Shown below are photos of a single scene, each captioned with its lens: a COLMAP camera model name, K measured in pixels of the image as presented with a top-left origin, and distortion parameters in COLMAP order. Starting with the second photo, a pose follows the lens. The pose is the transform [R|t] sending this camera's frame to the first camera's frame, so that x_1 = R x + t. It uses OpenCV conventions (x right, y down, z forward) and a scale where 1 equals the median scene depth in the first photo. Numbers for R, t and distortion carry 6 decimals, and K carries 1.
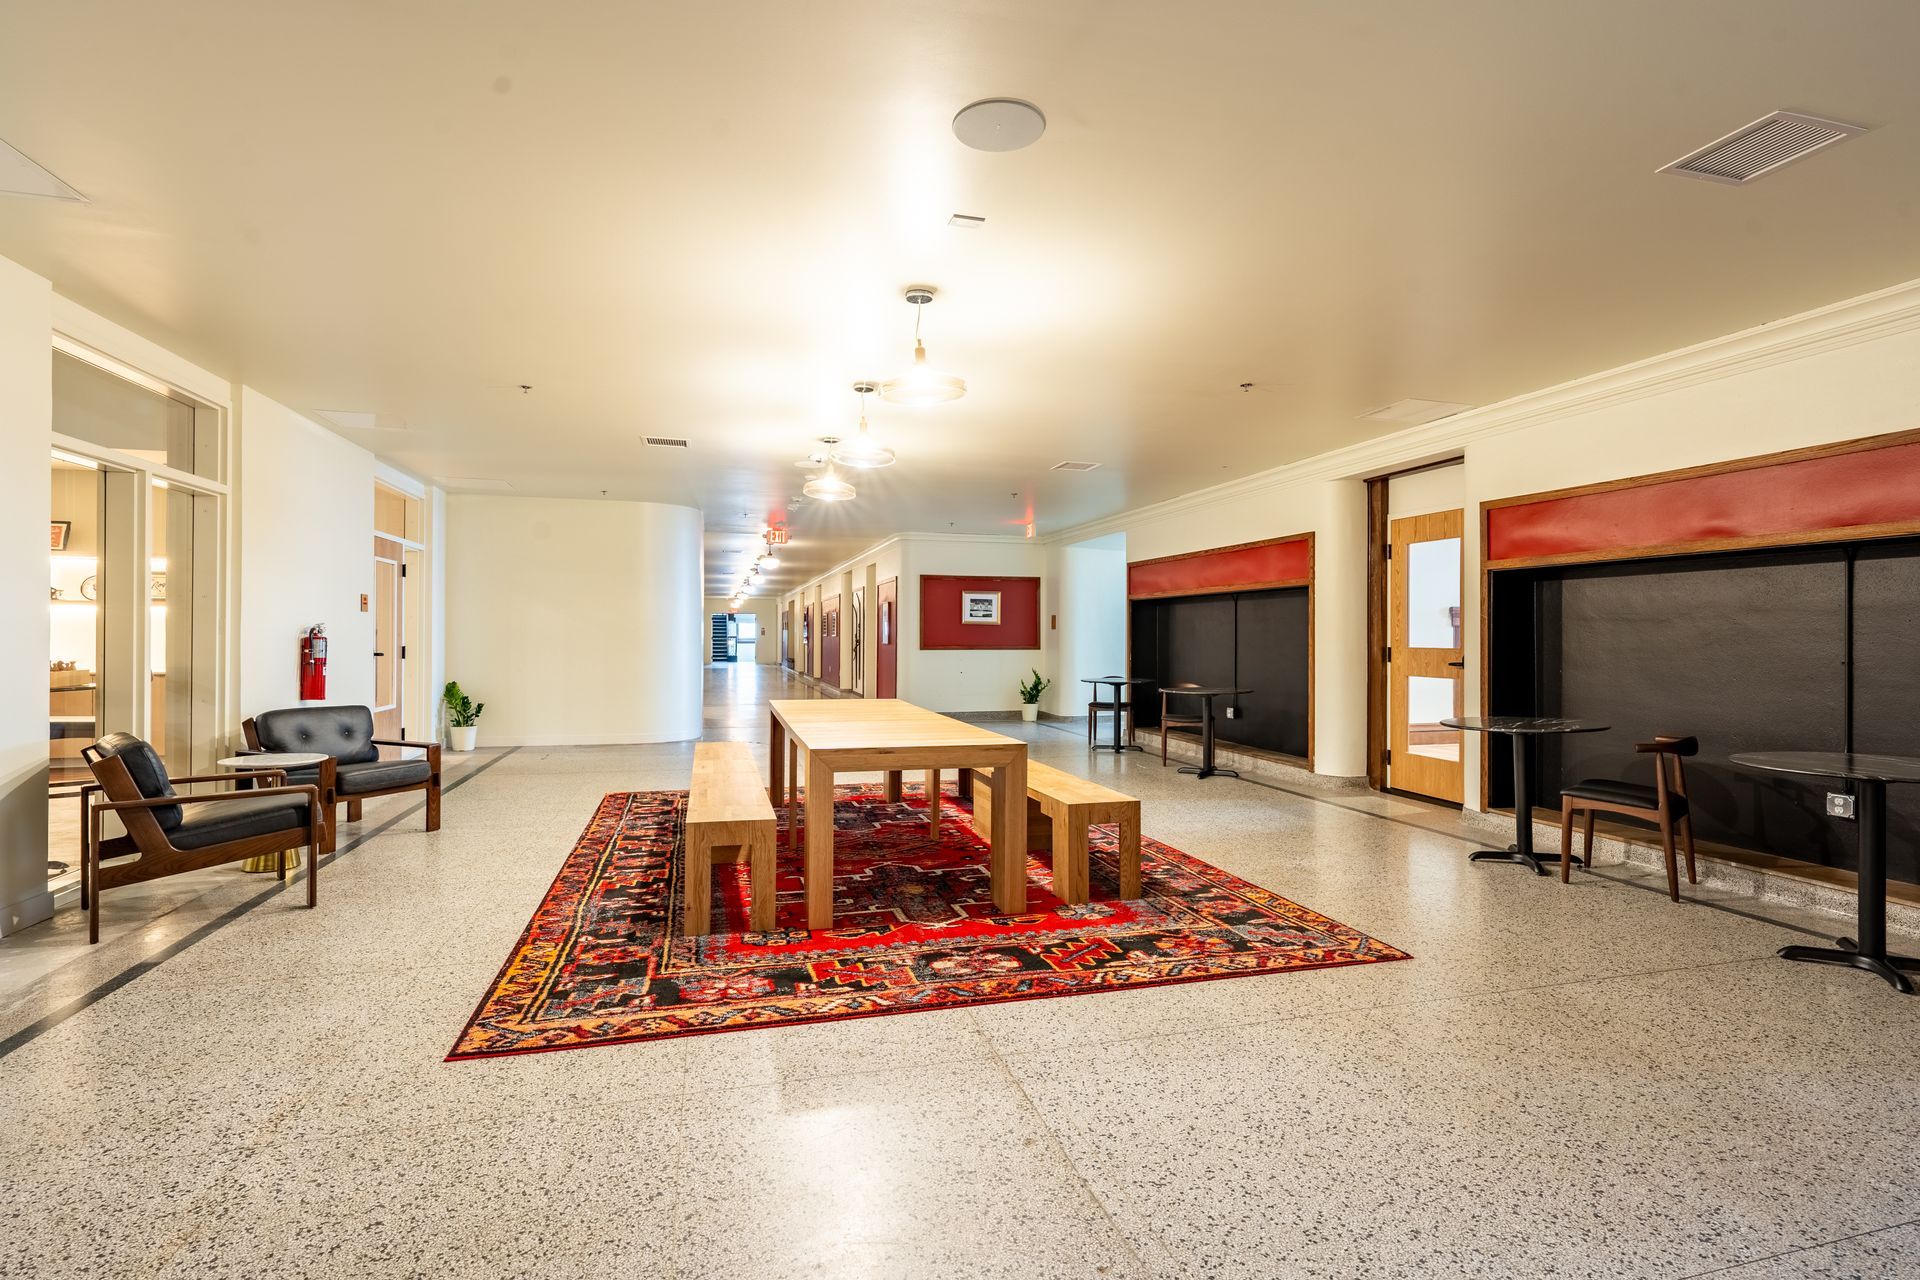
lens RADIAL K [[988.3, 0, 957.9], [0, 988.3, 635.7], [0, 0, 1]] dist [-0.001048, 0.001150]
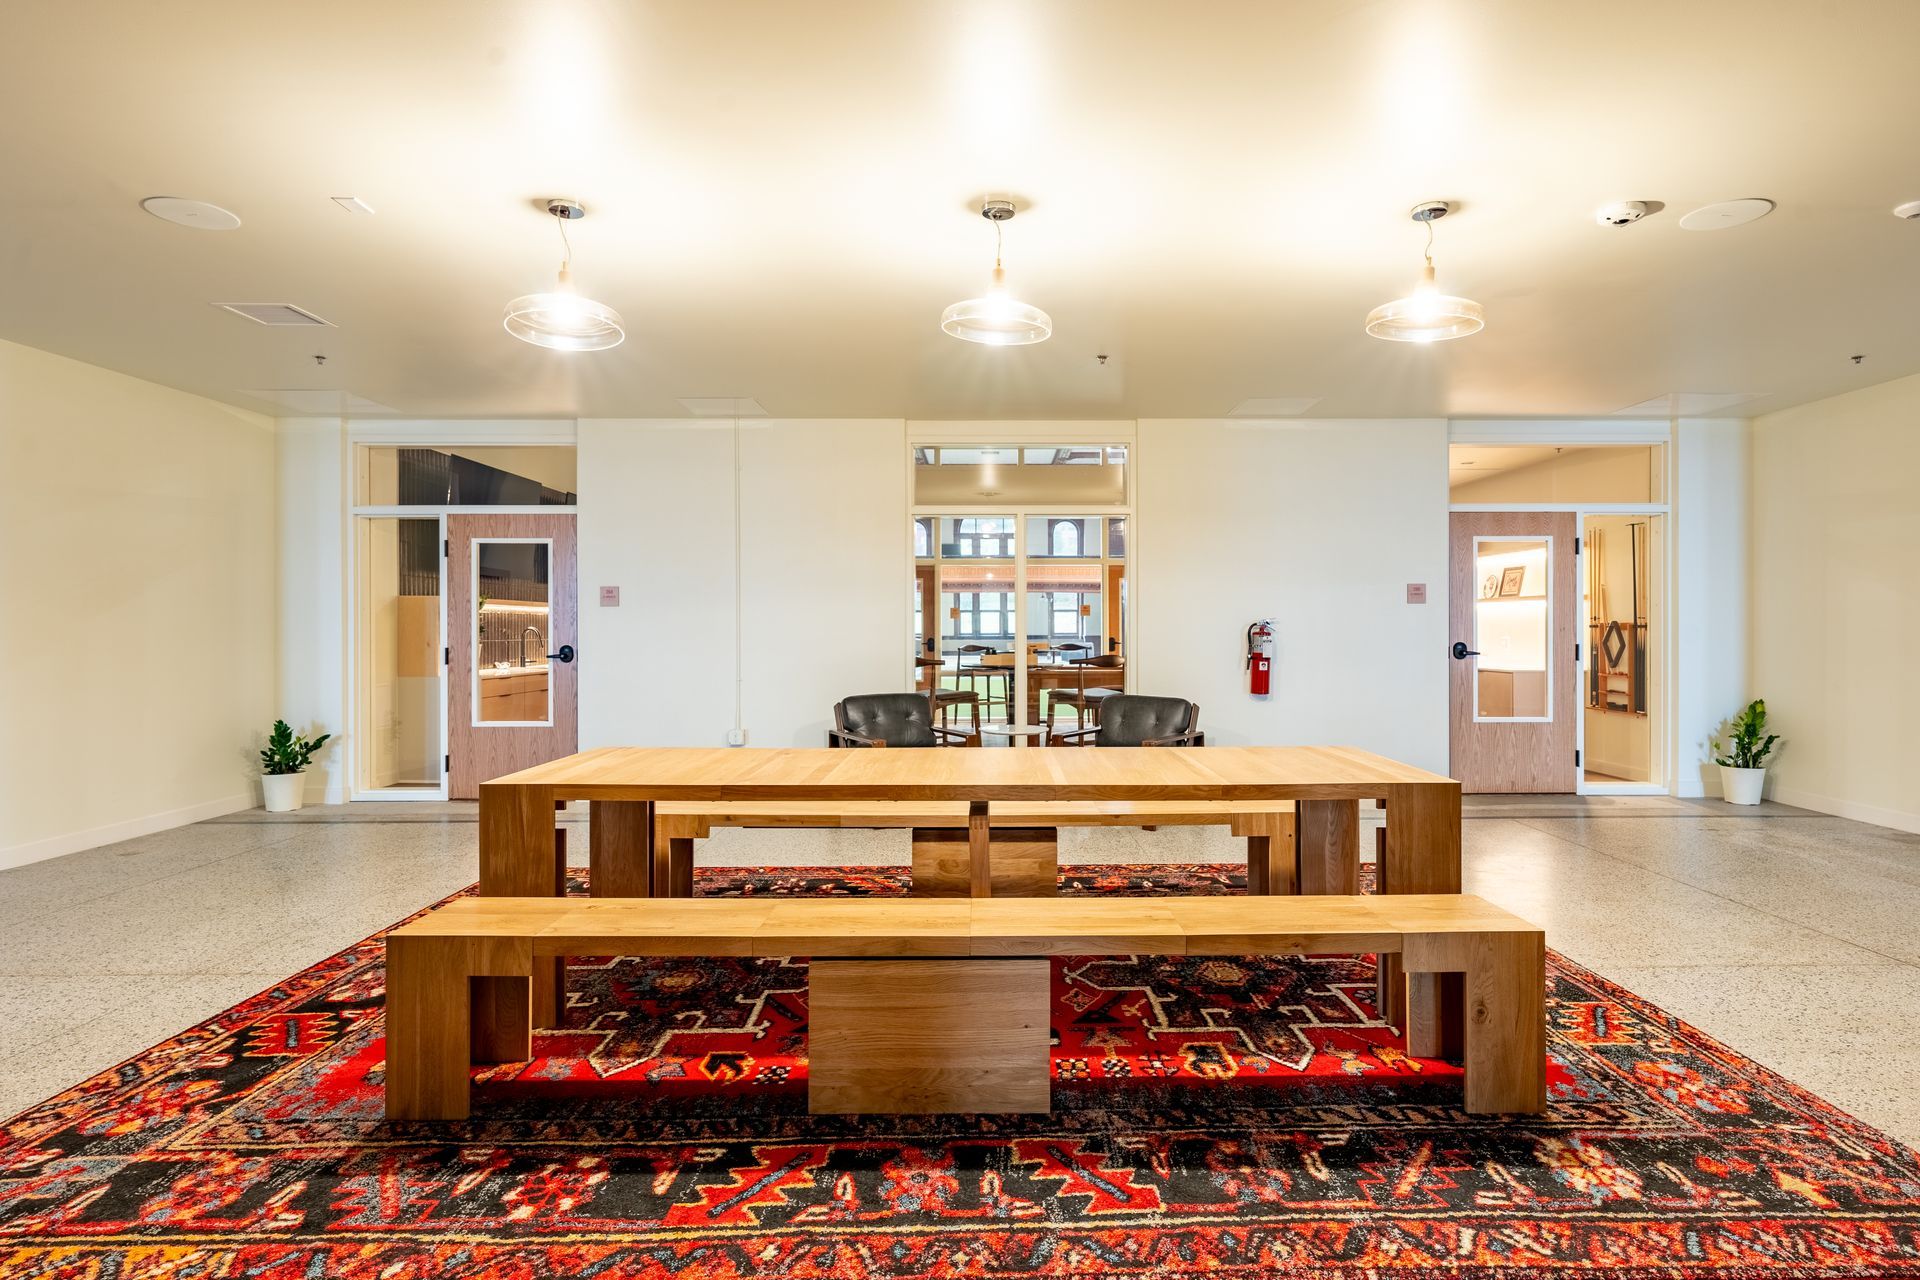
lens RADIAL K [[988.3, 0, 954.9], [0, 988.3, 634.9], [0, 0, 1]] dist [-0.001048, 0.001150]
pose [[-0.278256, 0.003511, -0.960501, 0.681604], [-0.000320, 0.999993, 0.003747, 0.002085], [0.960507, 0.001350, -0.278253, 1.609363]]
